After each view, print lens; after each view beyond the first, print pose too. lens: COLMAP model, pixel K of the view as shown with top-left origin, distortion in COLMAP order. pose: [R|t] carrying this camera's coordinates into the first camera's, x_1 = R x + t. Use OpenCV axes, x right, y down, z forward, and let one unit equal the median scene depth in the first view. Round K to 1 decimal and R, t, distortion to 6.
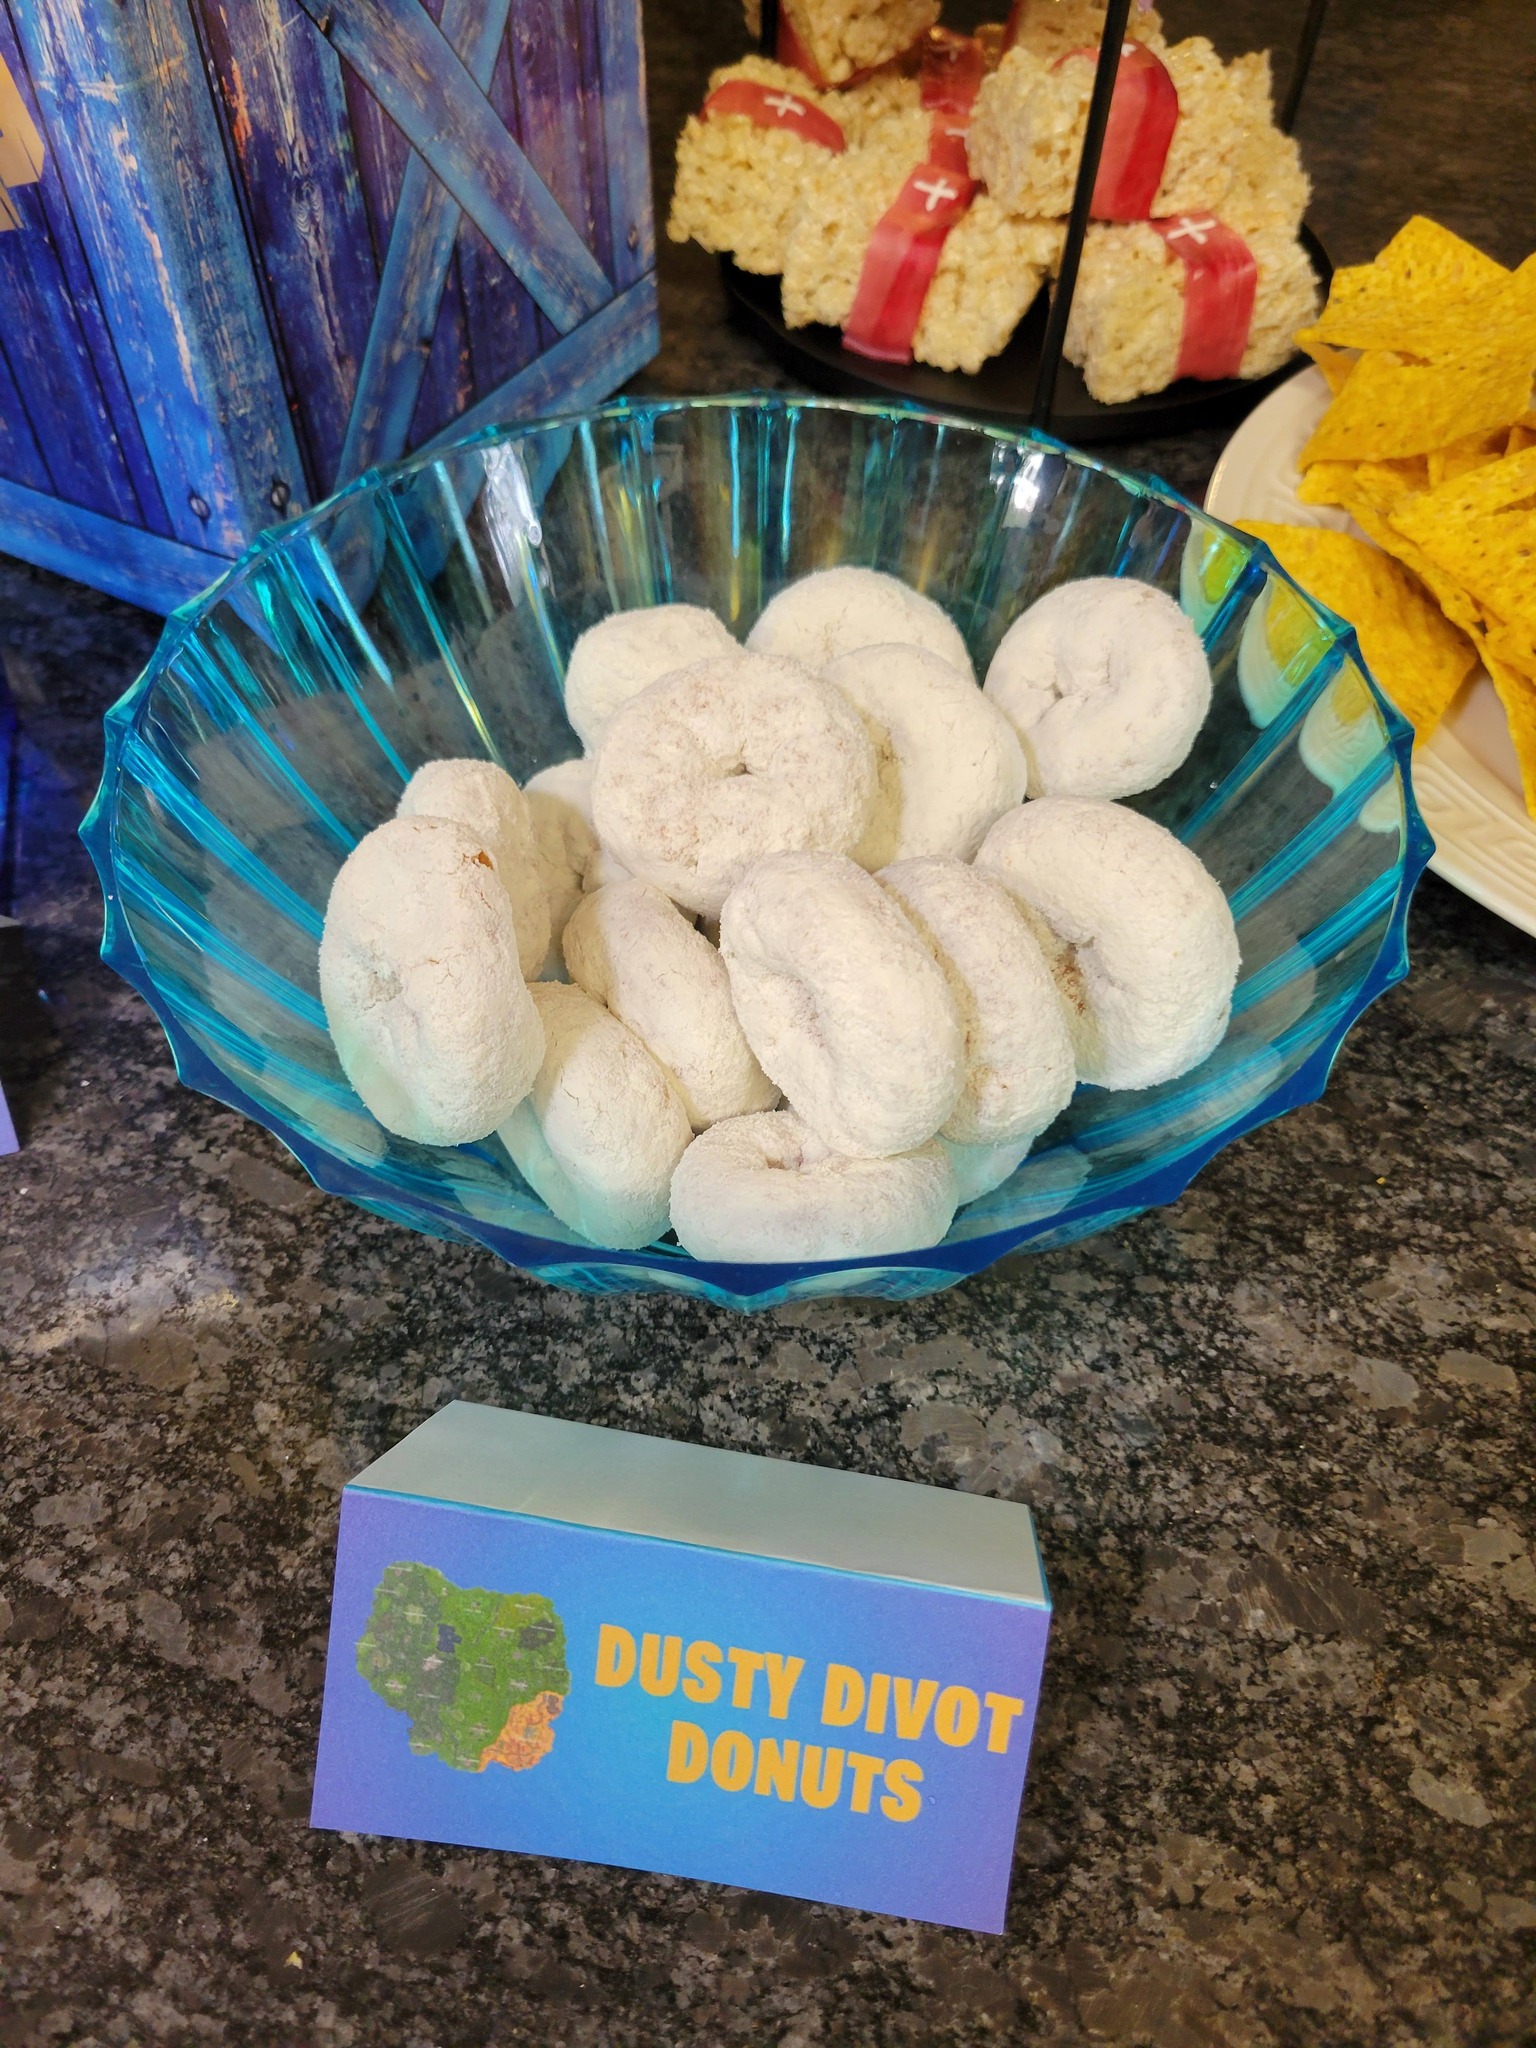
lens RADIAL K [[1538.3, 0, 750.6], [0, 1538.3, 1022.0], [0, 0, 1]] dist [0.031669, -0.034875]
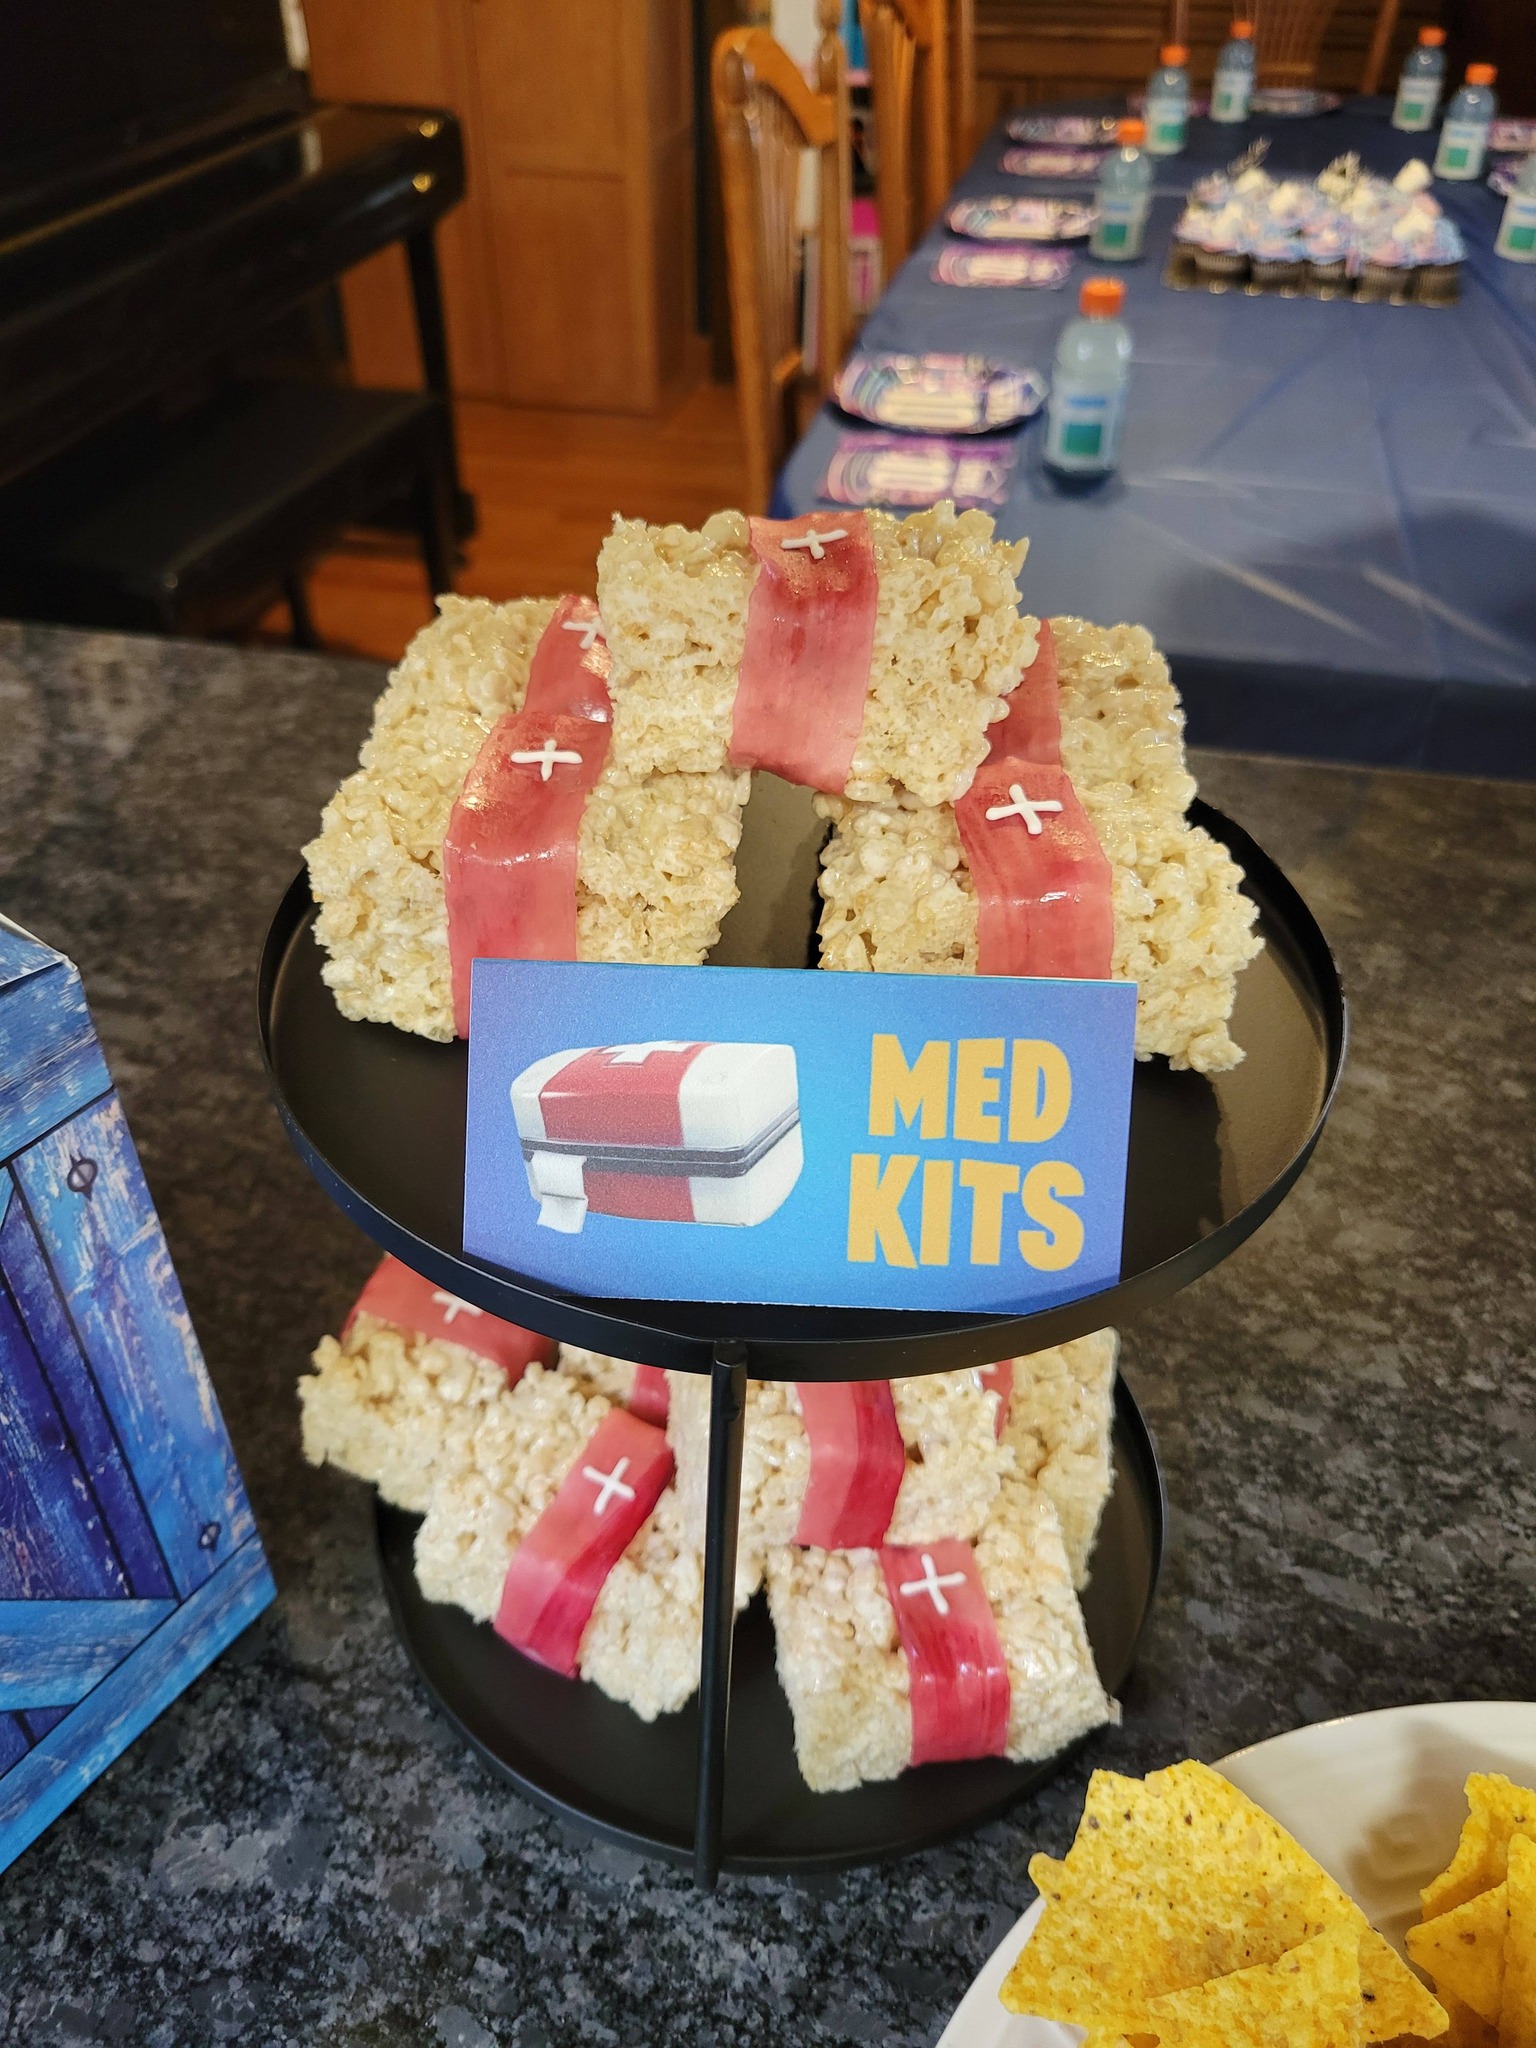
lens RADIAL K [[1538.3, 0, 750.6], [0, 1538.3, 1022.0], [0, 0, 1]] dist [0.031669, -0.034875]
pose [[0.997111, 0.049902, -0.057272, 0.285926], [-0.060338, 0.978331, -0.198061, -0.789263], [0.046148, 0.200945, 0.978515, 0.263209]]
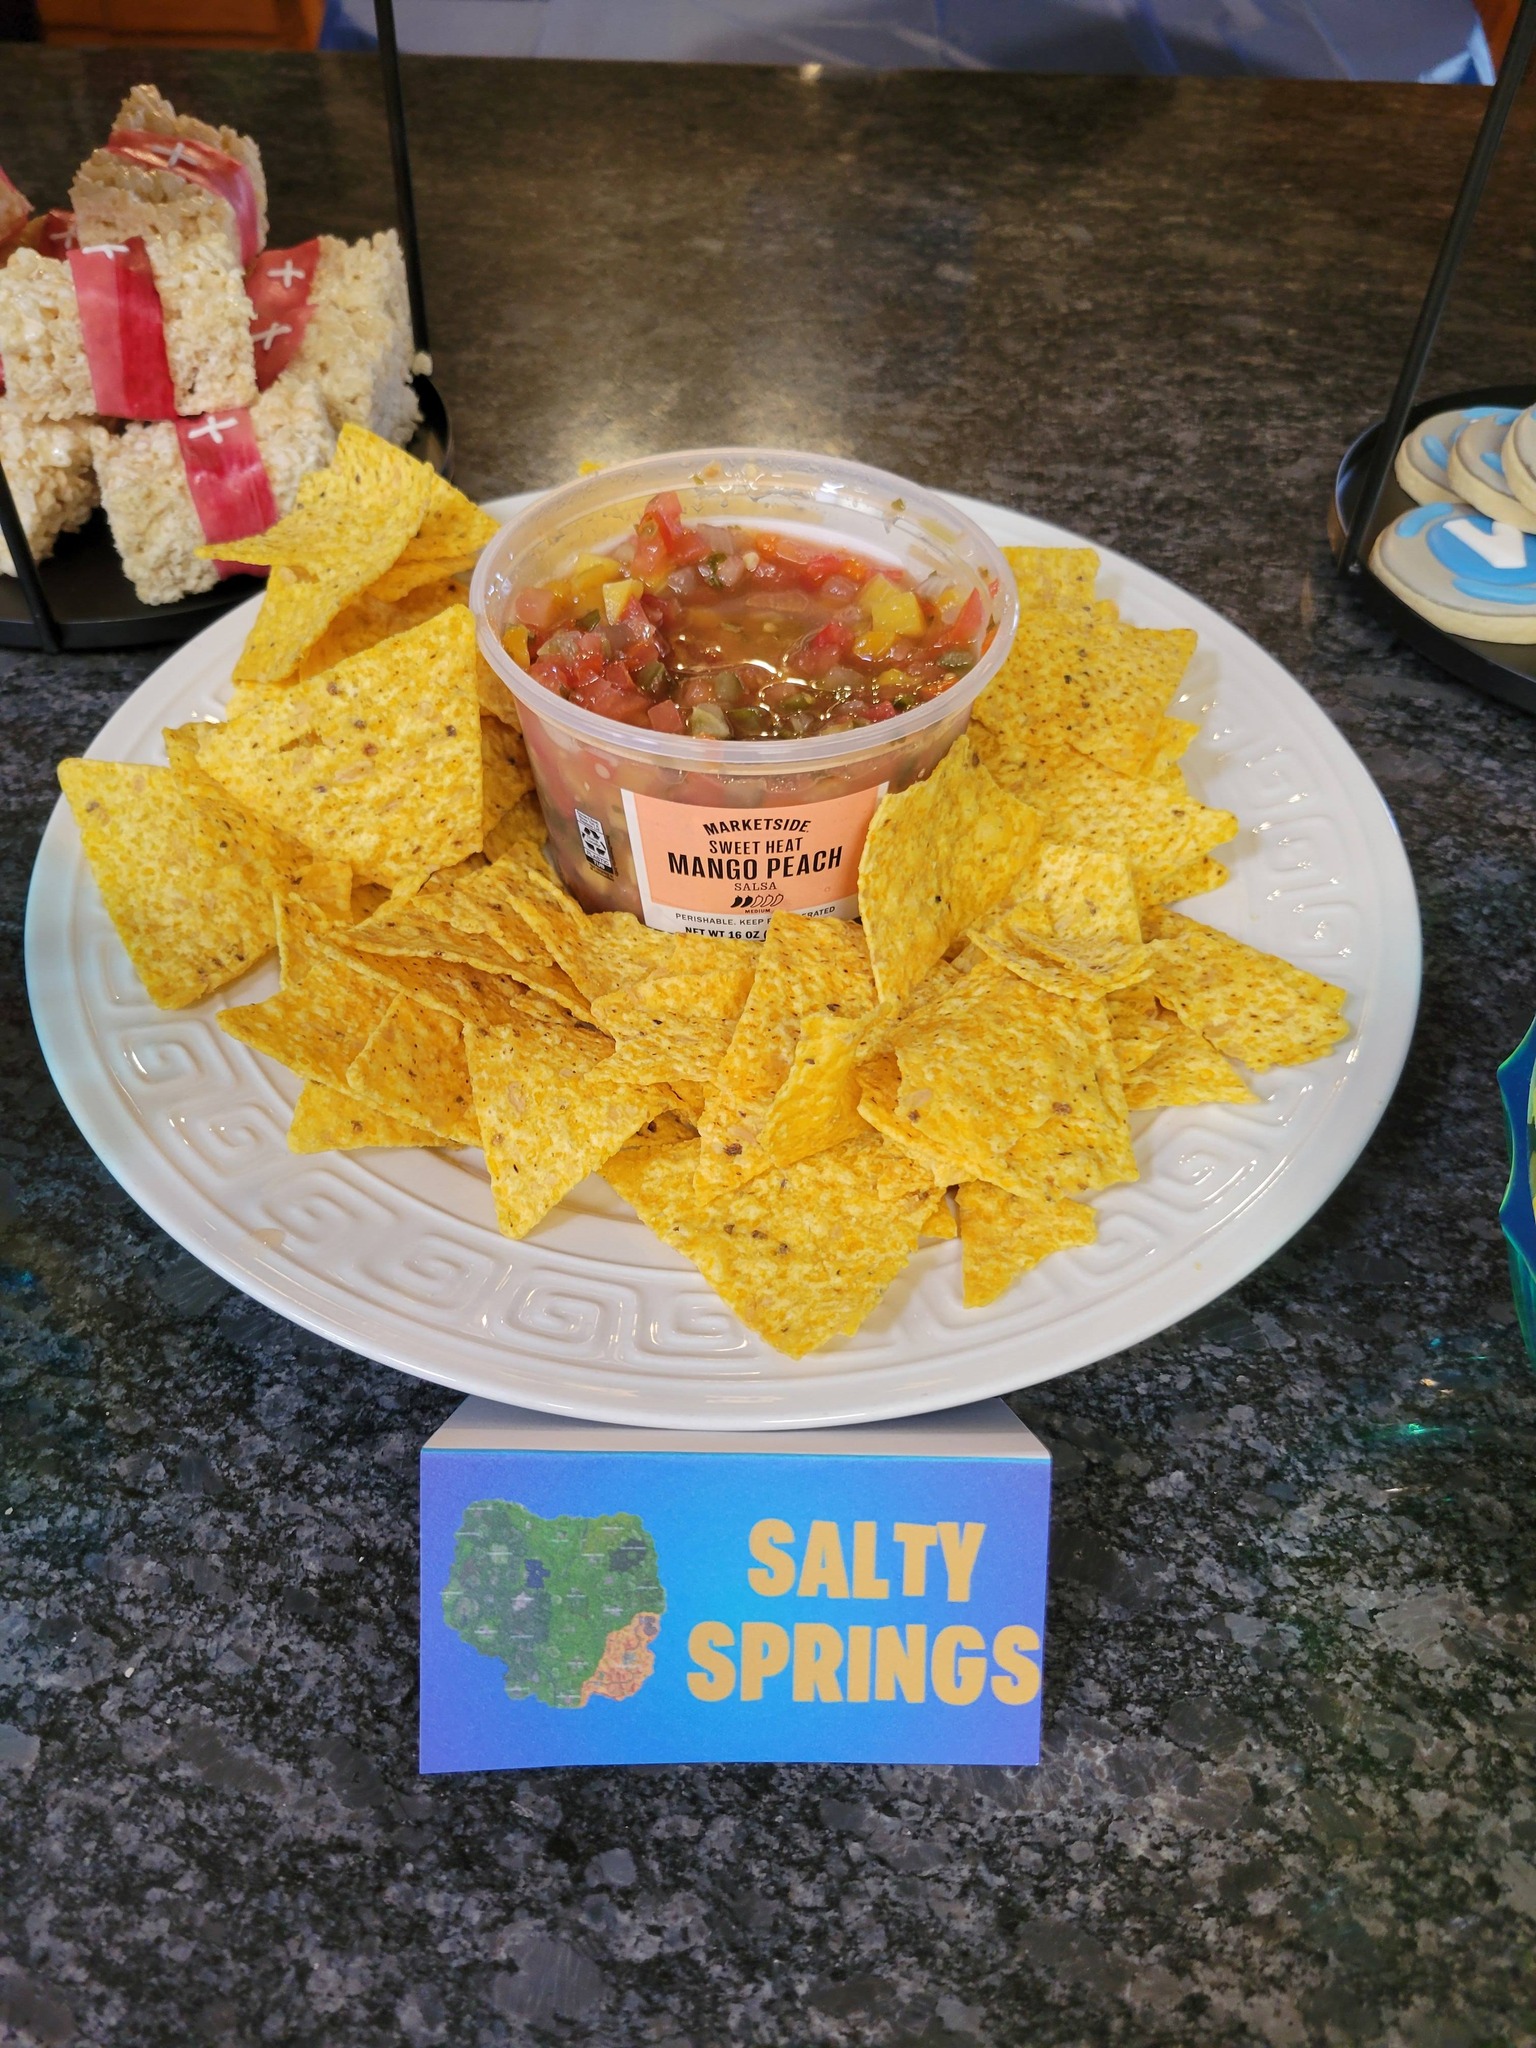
lens RADIAL K [[1538.3, 0, 750.6], [0, 1538.3, 1022.0], [0, 0, 1]] dist [0.031669, -0.034875]
pose [[0.995219, -0.064482, 0.073362, 0.663924], [0.067698, 0.996812, -0.042221, -0.097936], [-0.070406, 0.046986, 0.996411, 0.036017]]
